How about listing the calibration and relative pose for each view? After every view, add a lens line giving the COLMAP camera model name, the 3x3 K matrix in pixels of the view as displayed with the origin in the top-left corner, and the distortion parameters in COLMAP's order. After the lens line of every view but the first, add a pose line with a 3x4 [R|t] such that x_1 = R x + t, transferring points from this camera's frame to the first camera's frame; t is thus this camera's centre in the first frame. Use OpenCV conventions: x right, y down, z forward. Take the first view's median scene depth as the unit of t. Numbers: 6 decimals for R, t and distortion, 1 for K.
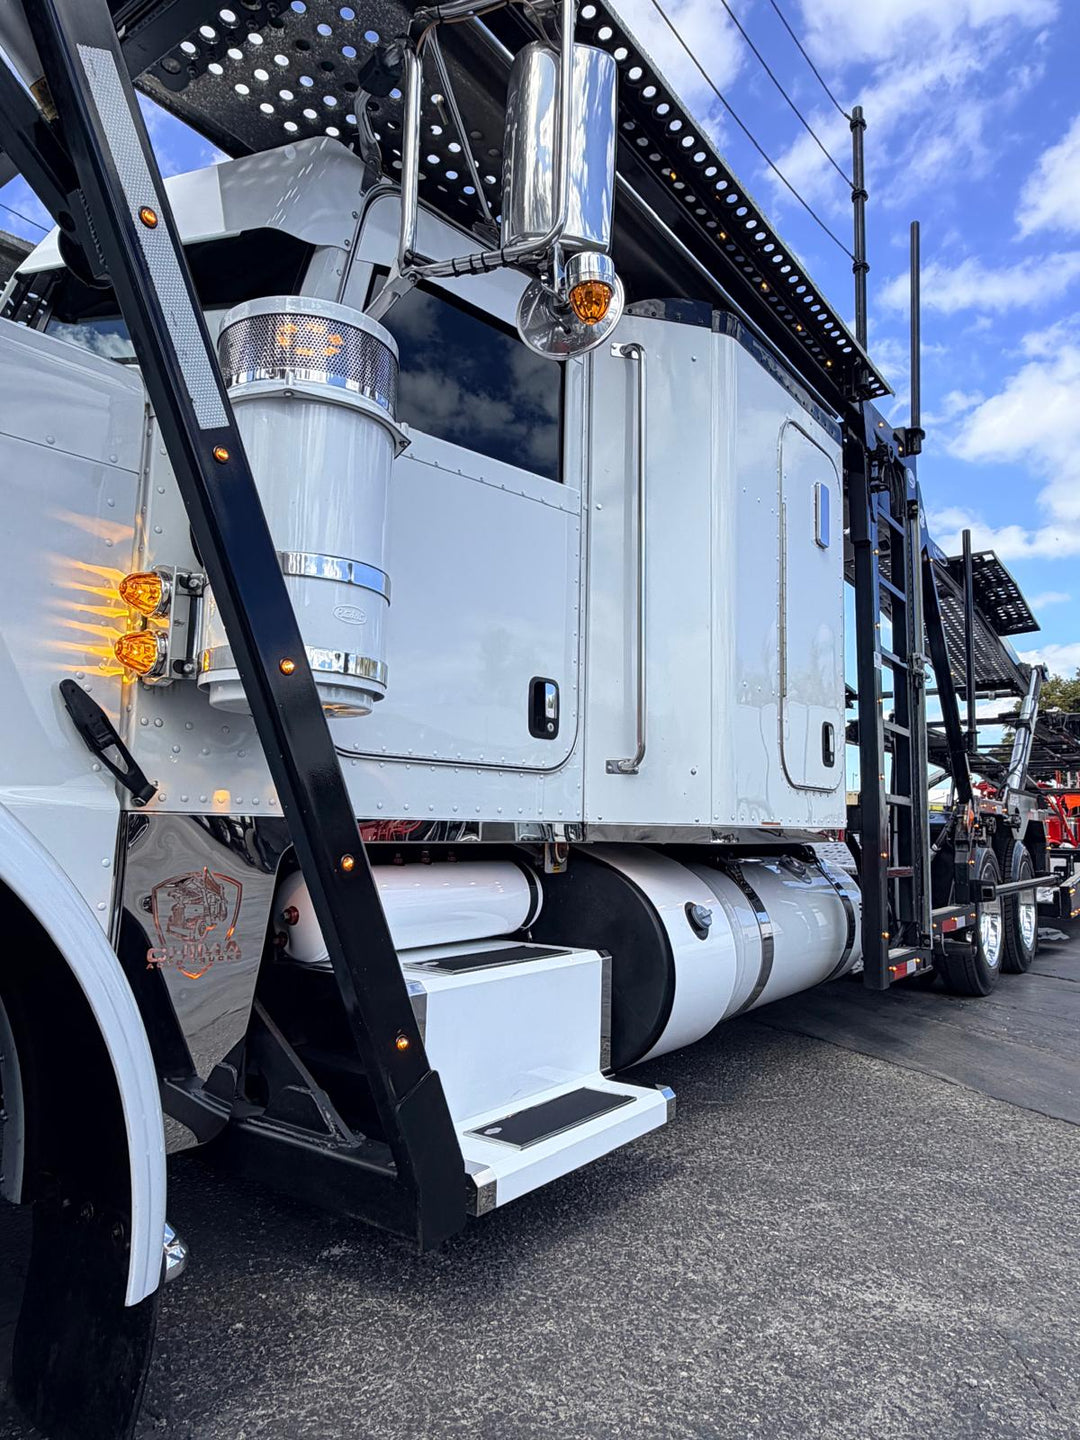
lens RADIAL K [[935.9, 0, 540.0], [0, 935.9, 720.0], [0, 0, 1]] dist [0.001787, 0.000859]
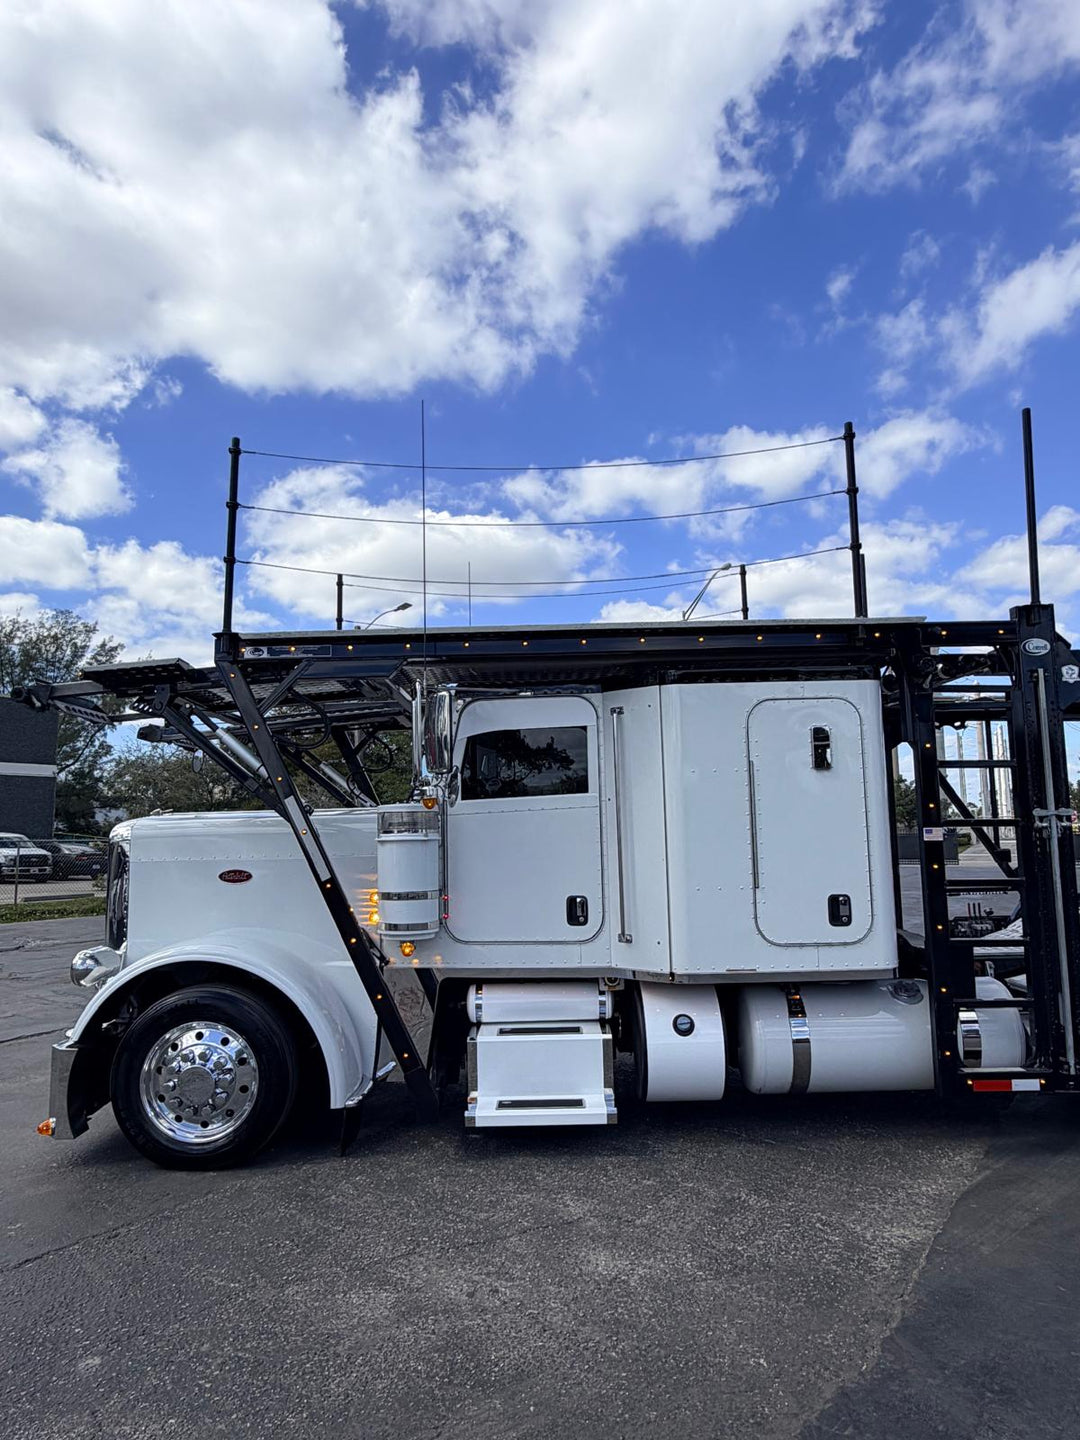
lens RADIAL K [[942.9, 0, 540.0], [0, 942.9, 720.0], [0, 0, 1]] dist [-0.010433, -0.001270]
pose [[0.586442, -0.119569, -0.801117, 1.772945], [0.121566, 0.990835, -0.058895, -0.336784], [0.800816, -0.062851, 0.595603, -0.282912]]
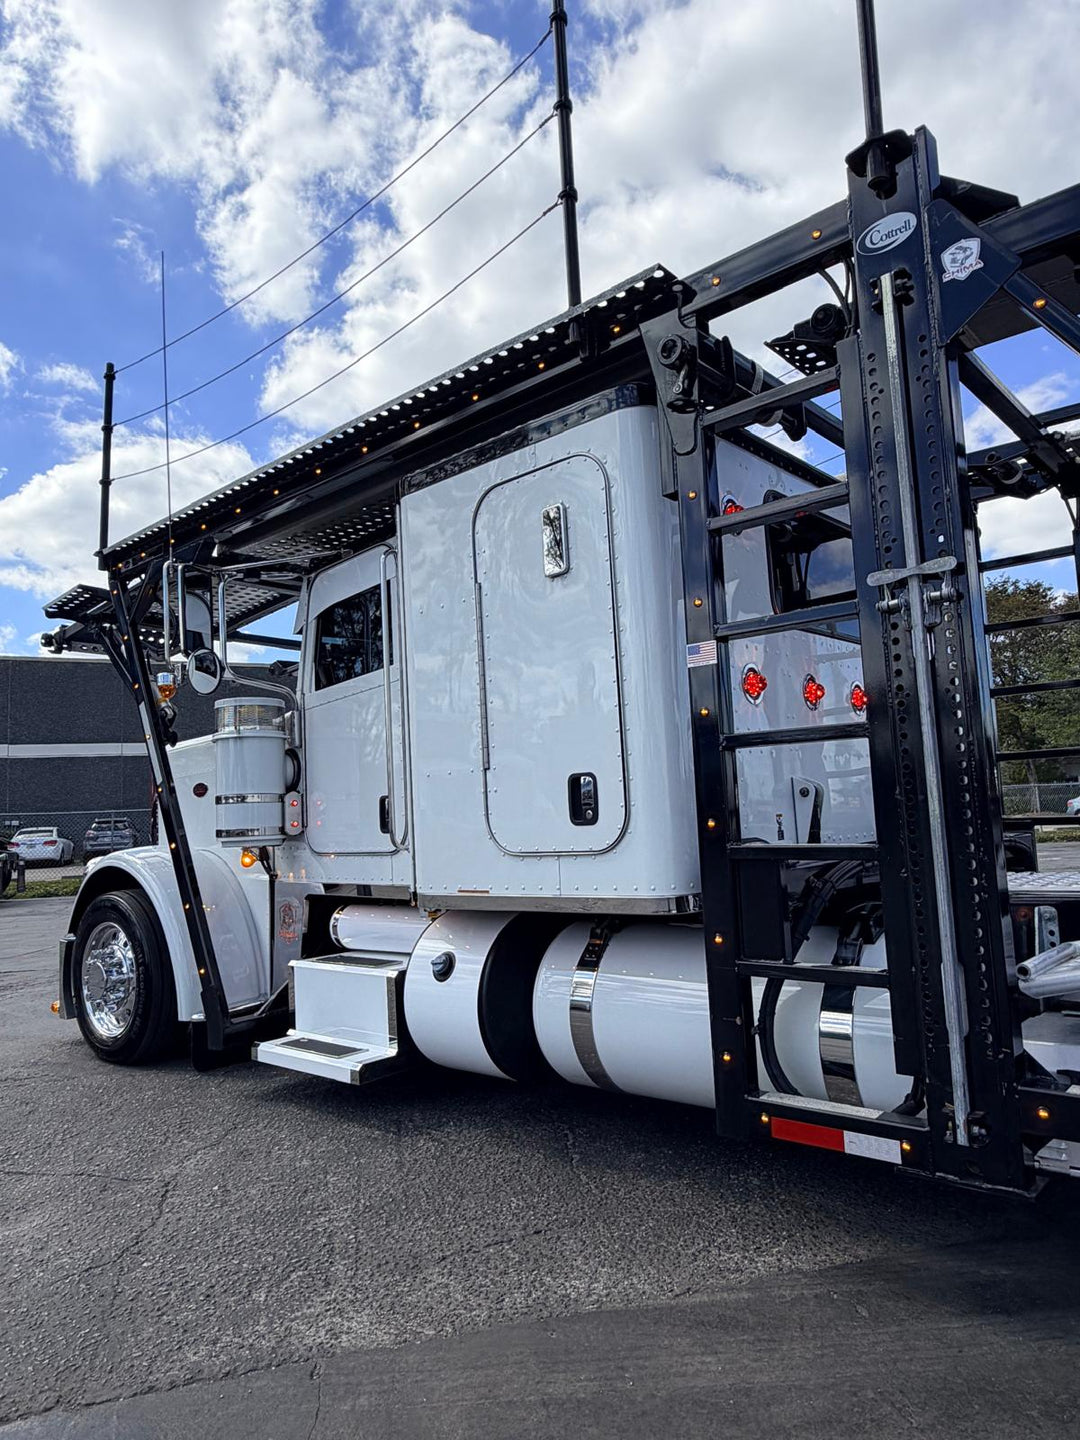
lens RADIAL K [[942.9, 0, 540.0], [0, 942.9, 720.0], [0, 0, 1]] dist [-0.010433, -0.001270]
pose [[-0.090202, -0.113213, -0.989468, 1.711255], [0.163801, 0.978301, -0.126868, 0.083424], [0.982361, -0.173520, -0.069700, 1.502577]]
